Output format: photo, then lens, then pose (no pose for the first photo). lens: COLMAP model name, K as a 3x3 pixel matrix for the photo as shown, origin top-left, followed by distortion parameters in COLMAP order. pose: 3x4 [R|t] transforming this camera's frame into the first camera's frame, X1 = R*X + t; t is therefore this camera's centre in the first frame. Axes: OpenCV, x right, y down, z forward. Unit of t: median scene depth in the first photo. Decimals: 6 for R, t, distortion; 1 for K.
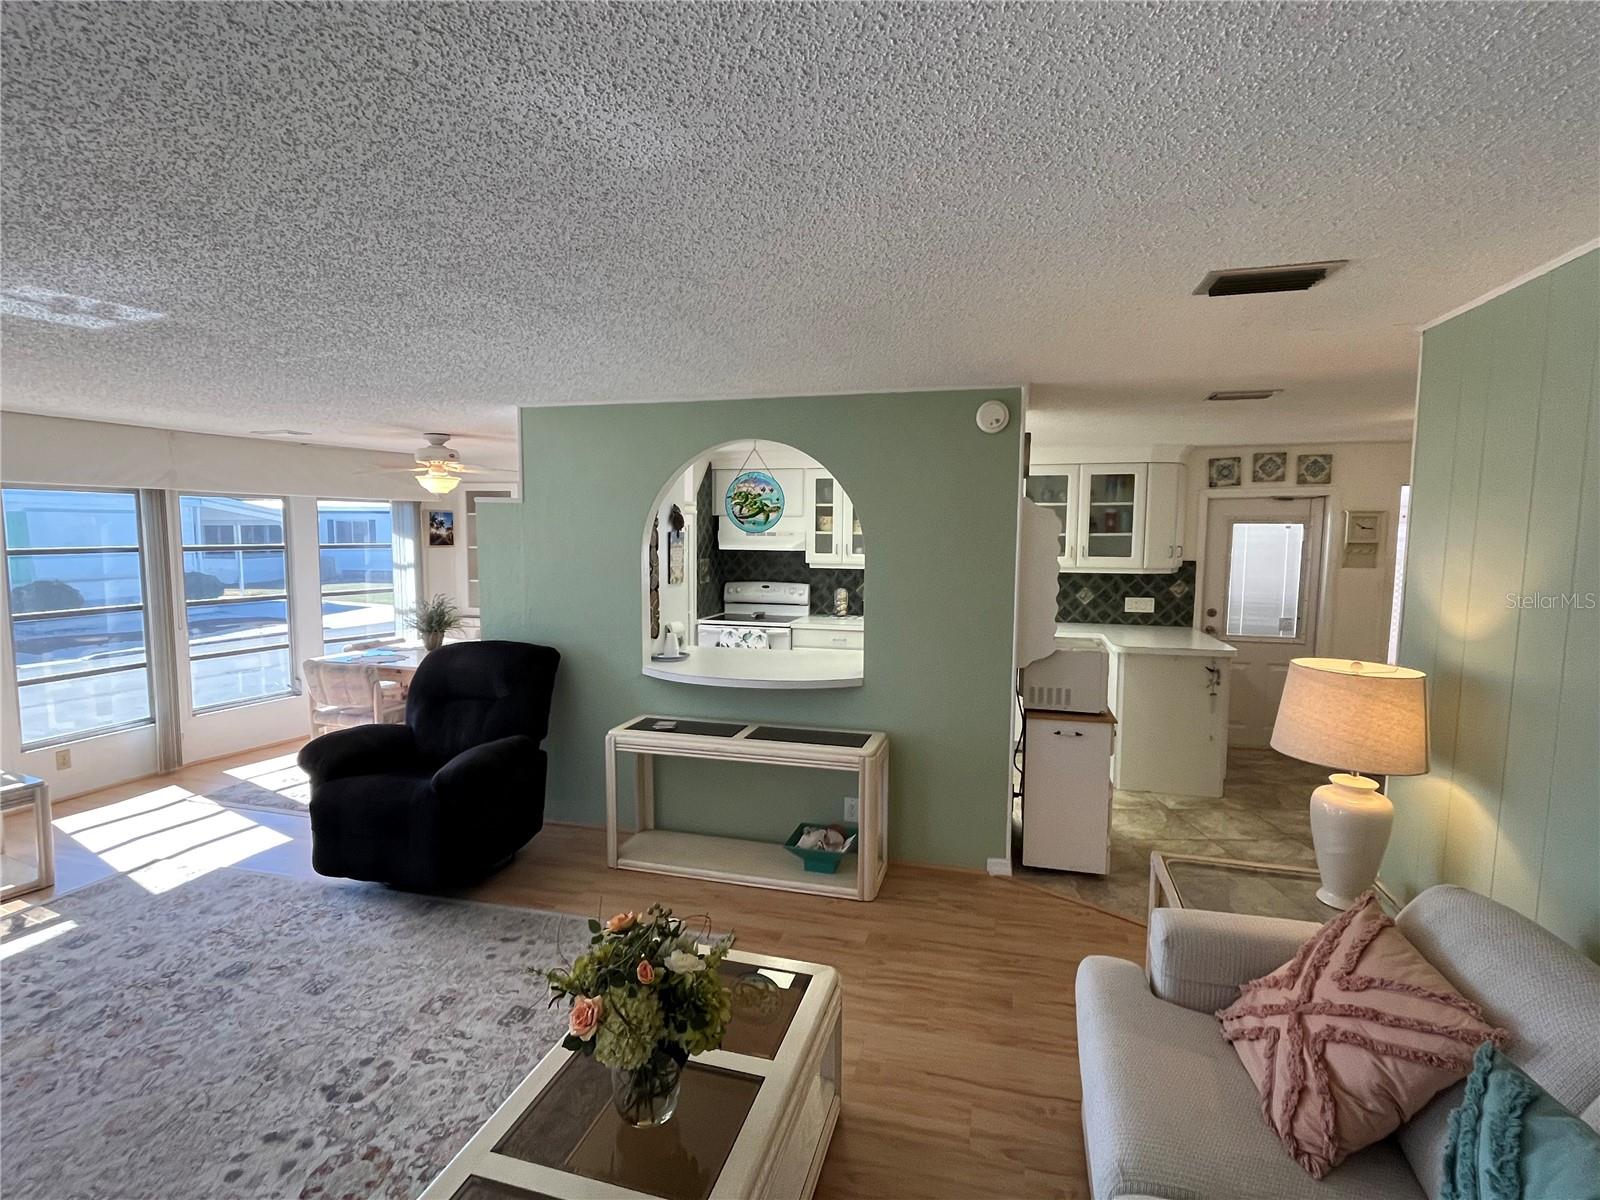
lens RADIAL K [[778.2, 0, 799.0], [0, 778.2, 597.3], [0, 0, 1]] dist [-0.003292, -0.000056]
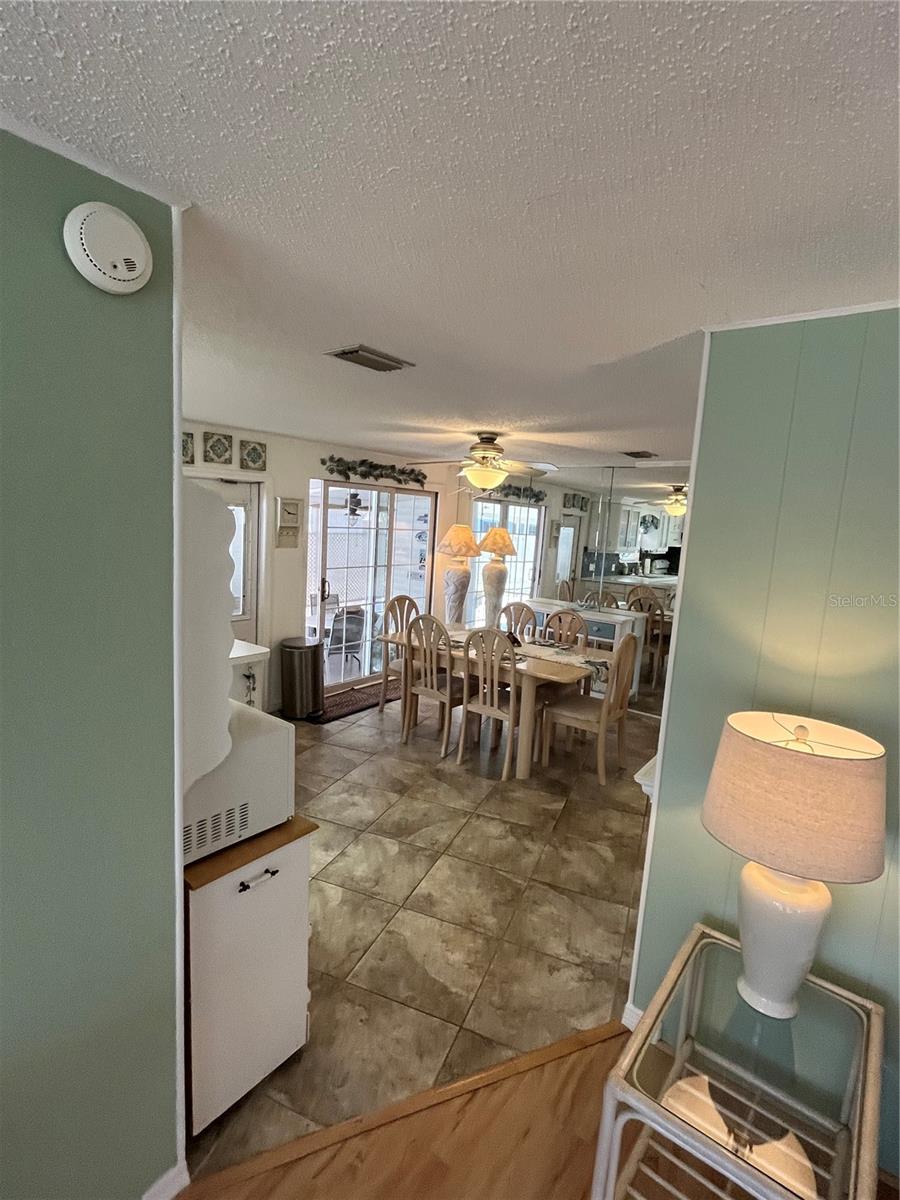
lens RADIAL K [[583.7, 0, 455.7], [0, 583.7, 600.5], [0, 0, 1]] dist [-0.003292, -0.000056]
pose [[0.370859, -0.114131, 0.921649, 0.013364], [0.027393, 0.993332, 0.111985, -0.057189], [-0.928285, -0.016284, 0.371513, 0.503727]]
